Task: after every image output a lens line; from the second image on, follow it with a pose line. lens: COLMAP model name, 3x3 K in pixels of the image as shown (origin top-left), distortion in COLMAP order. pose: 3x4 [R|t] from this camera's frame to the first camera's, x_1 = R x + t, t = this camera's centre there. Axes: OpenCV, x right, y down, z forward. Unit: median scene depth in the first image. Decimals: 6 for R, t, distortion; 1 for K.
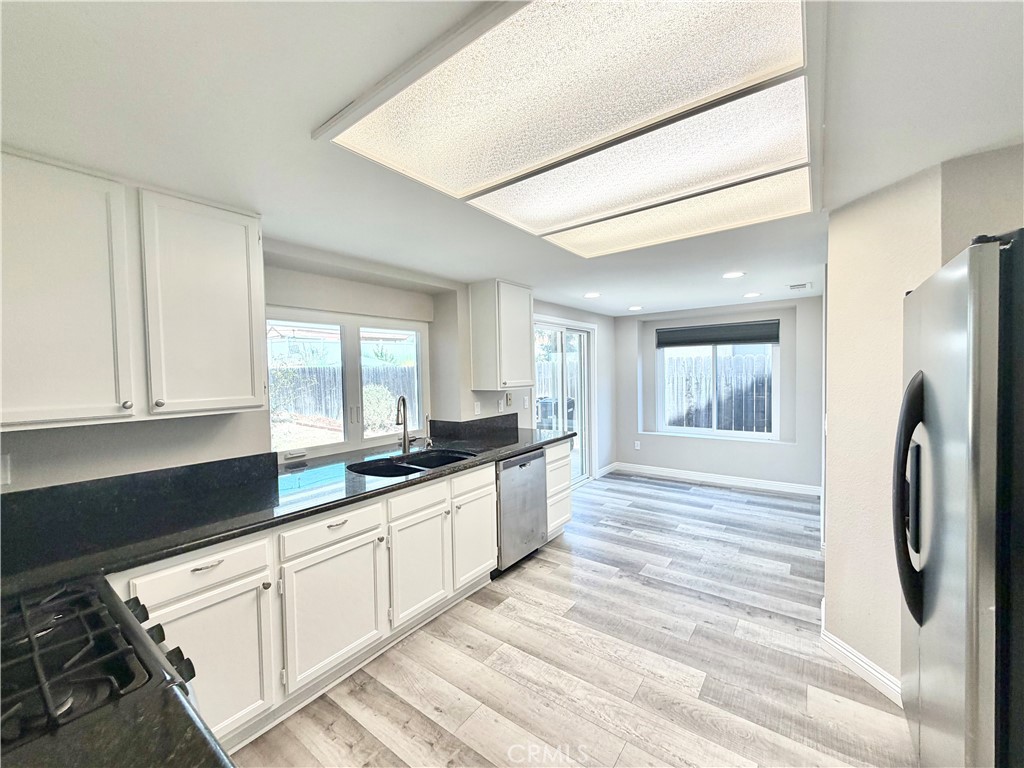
lens RADIAL K [[410.8, 0, 504.5], [0, 410.8, 382.4], [0, 0, 1]] dist [0.000522, 0.000112]
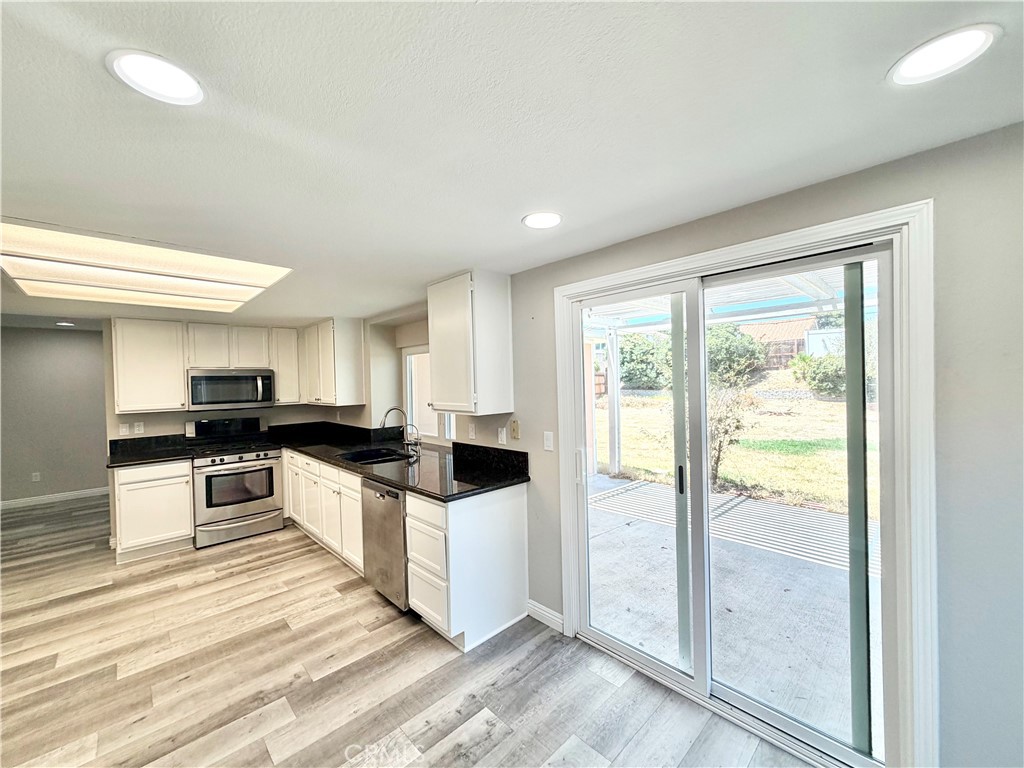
lens RADIAL K [[410.8, 0, 509.7], [0, 410.8, 387.8], [0, 0, 1]] dist [0.000522, 0.000112]
pose [[-0.158976, 0.046715, -0.986177, 0.726160], [0.004467, 0.998904, 0.046597, -0.062717], [0.987272, 0.003002, -0.159011, 1.168395]]
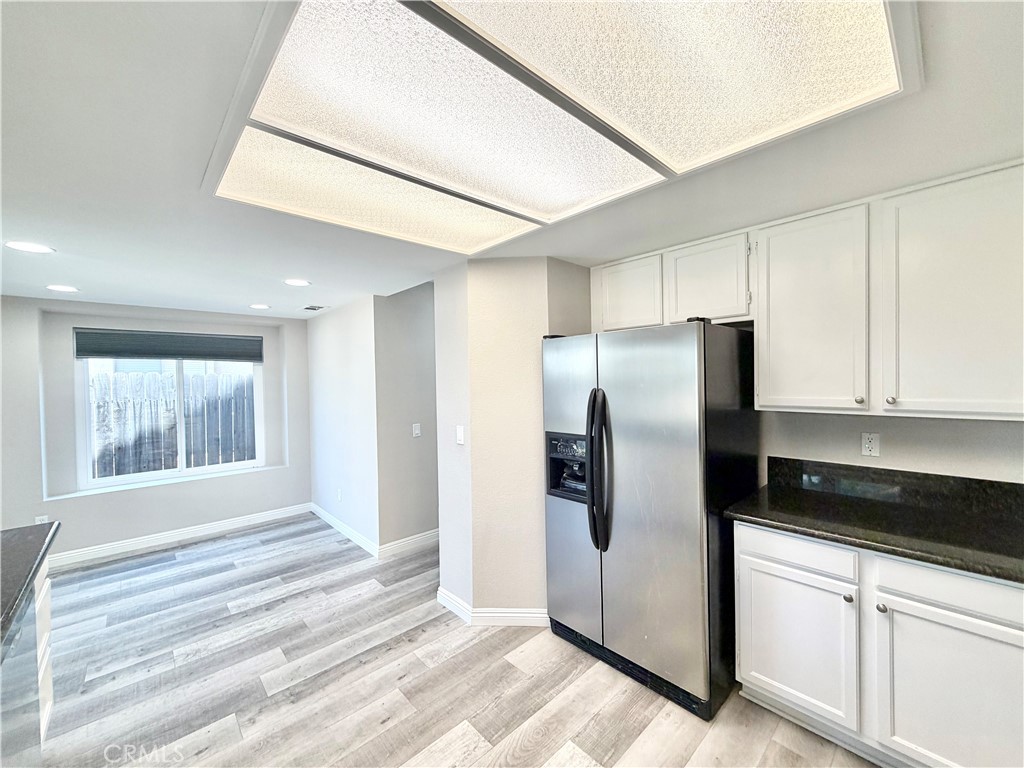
lens RADIAL K [[410.8, 0, 513.2], [0, 410.8, 384.8], [0, 0, 1]] dist [0.000522, 0.000112]
pose [[0.168251, 0.006238, 0.985724, -0.211902], [0.038549, 0.999173, -0.012903, -0.012874], [-0.984990, 0.040169, 0.167872, 0.376571]]
